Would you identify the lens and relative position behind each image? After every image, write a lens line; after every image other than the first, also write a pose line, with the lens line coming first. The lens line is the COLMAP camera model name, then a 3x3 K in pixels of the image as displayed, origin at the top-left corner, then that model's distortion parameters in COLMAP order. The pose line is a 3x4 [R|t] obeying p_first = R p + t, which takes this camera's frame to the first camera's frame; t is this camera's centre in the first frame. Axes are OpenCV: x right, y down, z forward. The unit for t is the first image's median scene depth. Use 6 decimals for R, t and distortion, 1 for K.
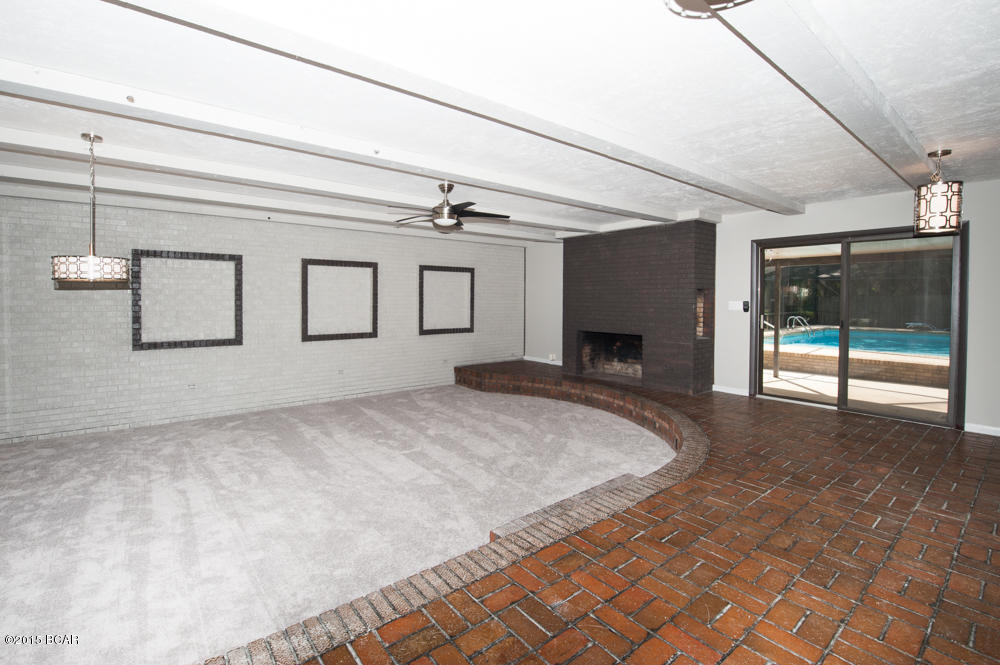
lens RADIAL K [[410.2, 0, 497.4], [0, 410.2, 303.0], [0, 0, 1]] dist [-0.024788, 0.000448]
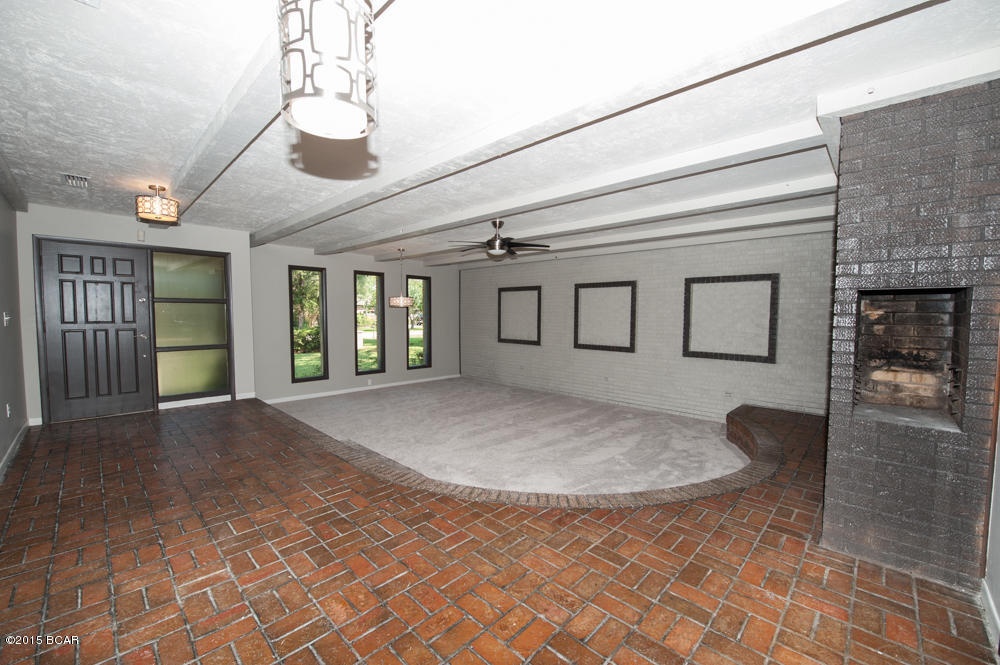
lens RADIAL K [[407.4, 0, 500.0], [0, 407.4, 332.5], [0, 0, 1]] dist [-0.022346, -0.000123]
pose [[0.165855, 0.042828, -0.985220, 1.088065], [-0.017907, 0.999023, 0.040414, -0.004677], [0.985988, 0.010939, 0.166459, 0.791677]]
